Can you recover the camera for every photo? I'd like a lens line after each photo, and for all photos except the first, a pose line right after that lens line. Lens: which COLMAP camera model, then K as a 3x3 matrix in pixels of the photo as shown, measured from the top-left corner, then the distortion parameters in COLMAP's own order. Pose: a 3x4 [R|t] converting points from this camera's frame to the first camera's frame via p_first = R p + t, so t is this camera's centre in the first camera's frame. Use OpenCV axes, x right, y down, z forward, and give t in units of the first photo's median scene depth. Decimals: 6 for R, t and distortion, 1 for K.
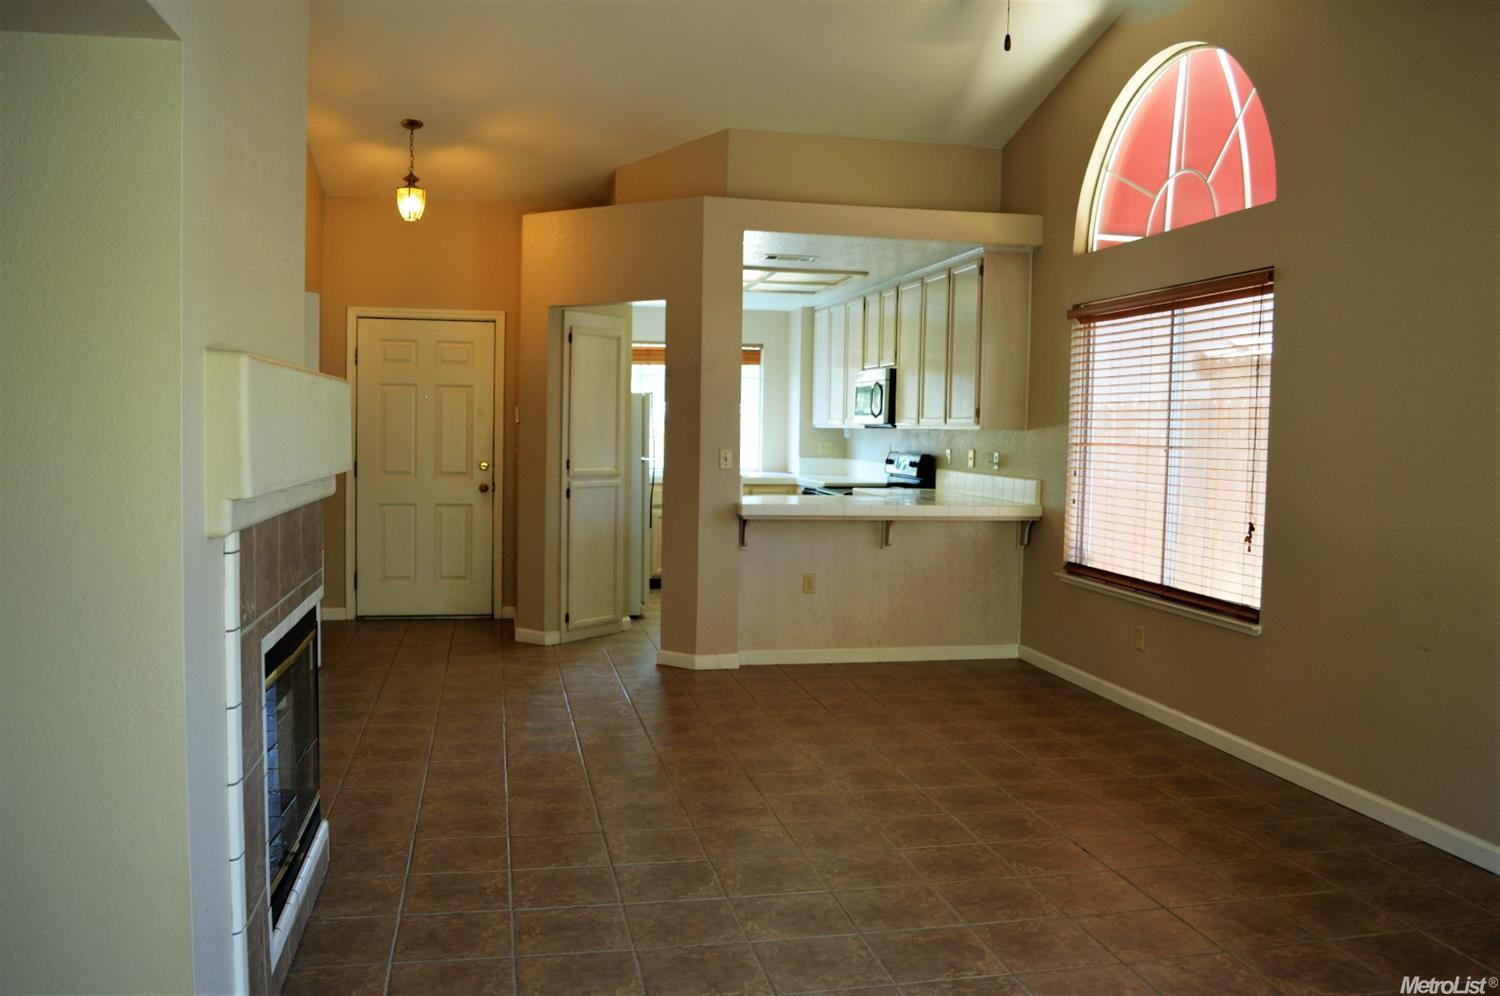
lens RADIAL K [[1209.1, 0, 750.0], [0, 1209.1, 498.0], [0, 0, 1]] dist [-0.076530, 0.001821]
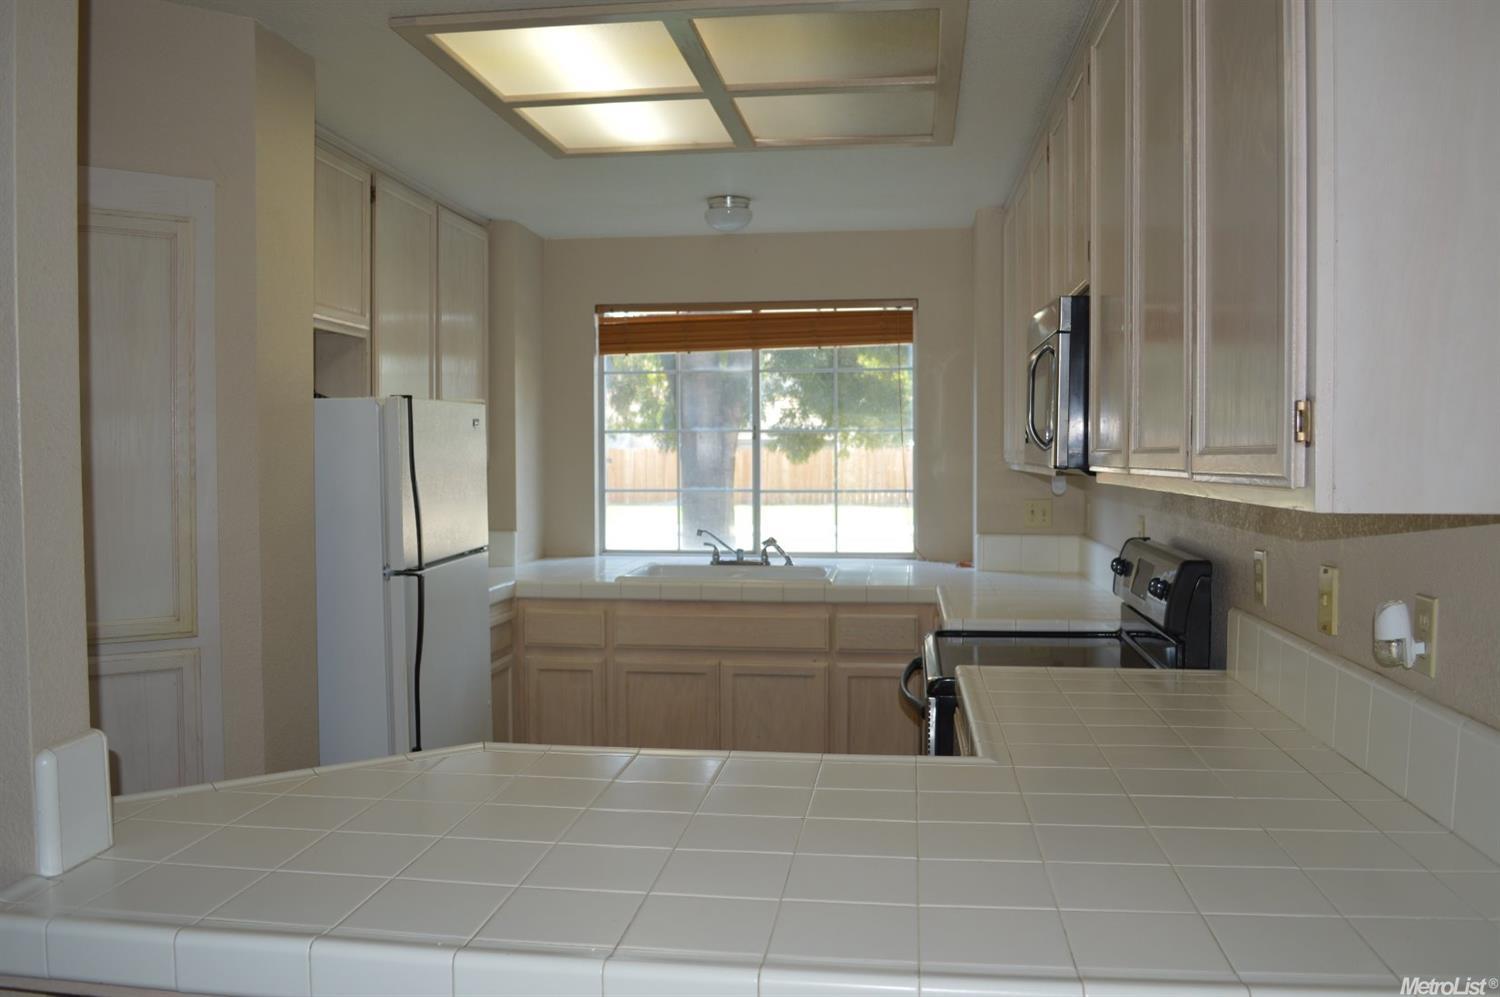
lens RADIAL K [[1227.6, 0, 750.0], [0, 1227.6, 498.5], [0, 0, 1]] dist [-0.079409, 0.001058]
pose [[0.944056, -0.008664, -0.329671, 0.172332], [0.000899, 0.999719, -0.023699, -0.055116], [0.329784, 0.022077, 0.943798, 0.809043]]
